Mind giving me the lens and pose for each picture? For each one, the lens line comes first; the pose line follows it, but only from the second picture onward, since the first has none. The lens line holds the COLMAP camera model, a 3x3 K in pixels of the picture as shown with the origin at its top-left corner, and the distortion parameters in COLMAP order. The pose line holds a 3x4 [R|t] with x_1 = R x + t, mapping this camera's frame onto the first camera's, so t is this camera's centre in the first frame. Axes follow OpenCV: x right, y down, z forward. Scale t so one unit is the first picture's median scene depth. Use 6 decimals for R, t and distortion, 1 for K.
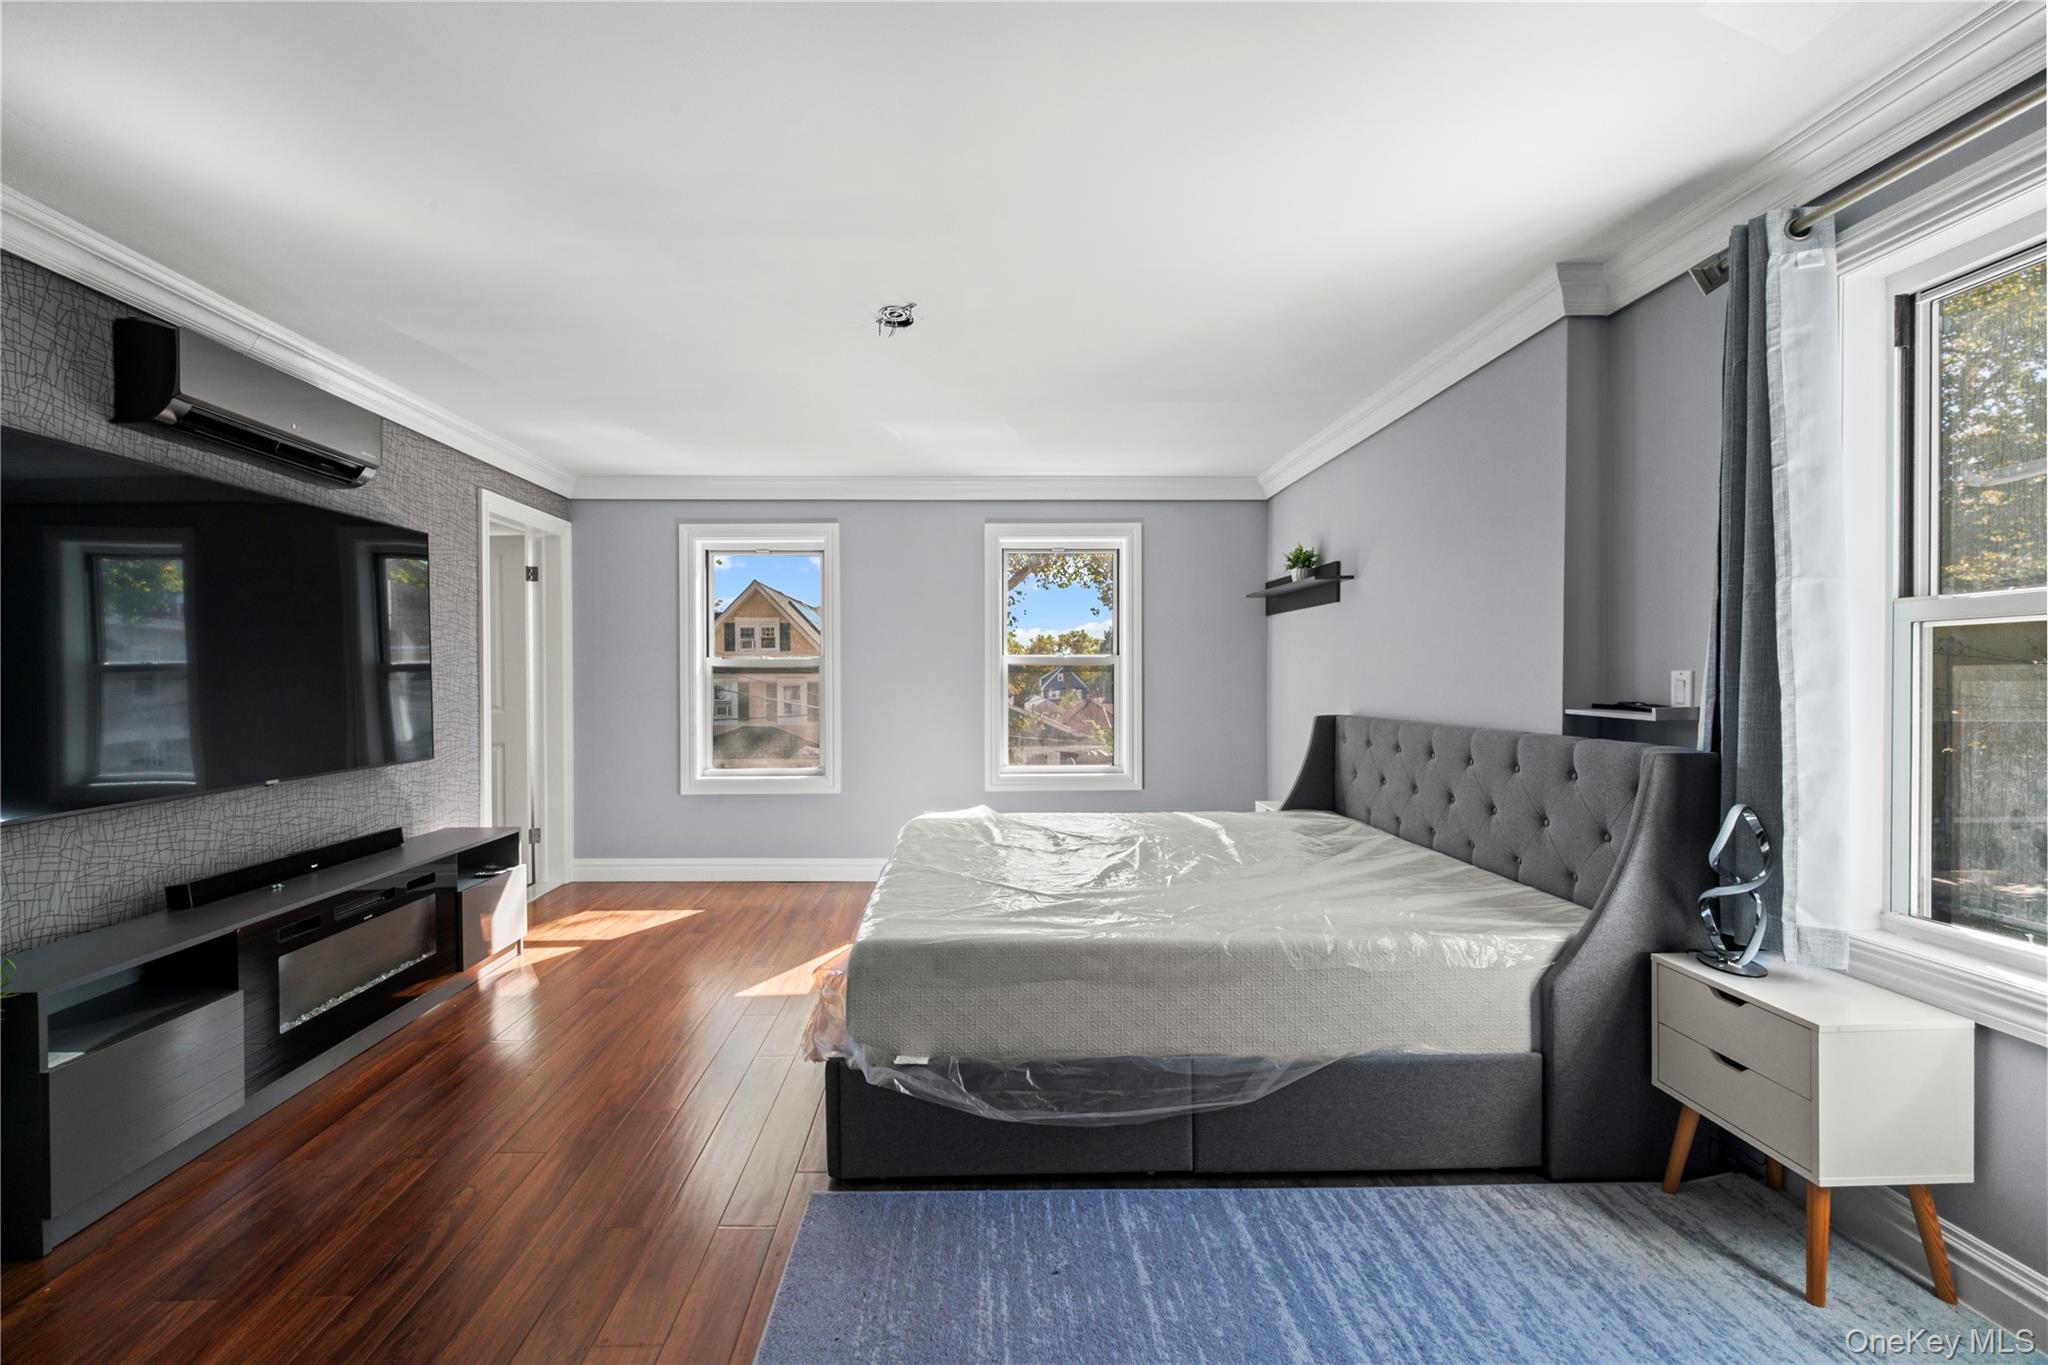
lens RADIAL K [[841.2, 0, 1022.6], [0, 841.2, 679.3], [0, 0, 1]] dist [0.001883, 0.000002]
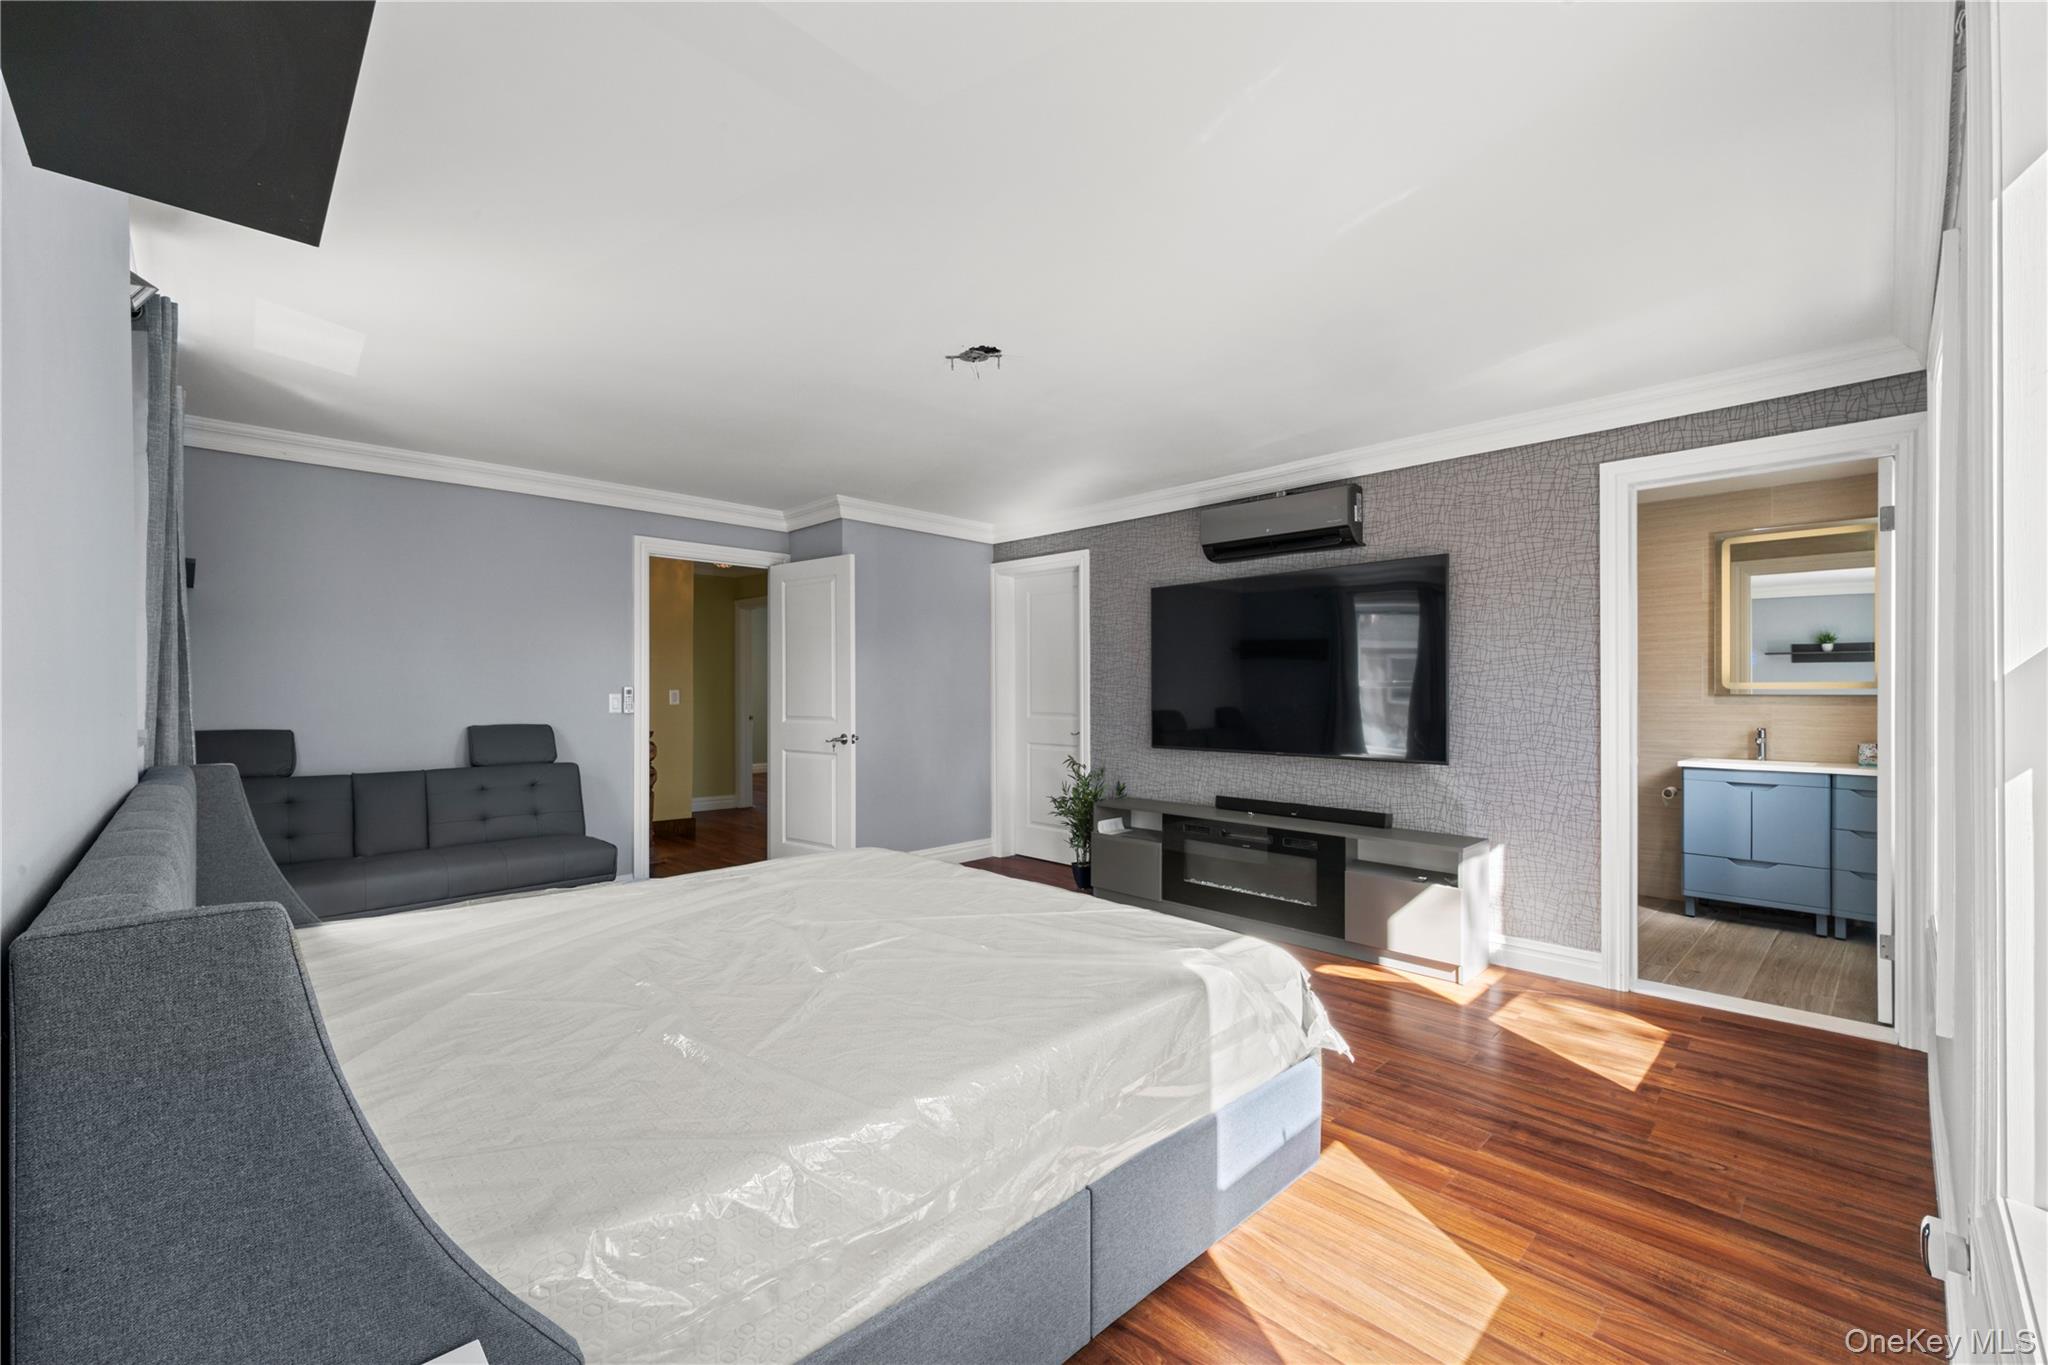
lens RADIAL K [[841.2, 0, 1024.6], [0, 841.2, 686.6], [0, 0, 1]] dist [0.001883, 0.000002]
pose [[-0.740375, 0.003690, -0.672184, 0.392327], [-0.003842, 0.999945, 0.009721, -0.011031], [0.672183, 0.009780, -0.740321, 1.380553]]
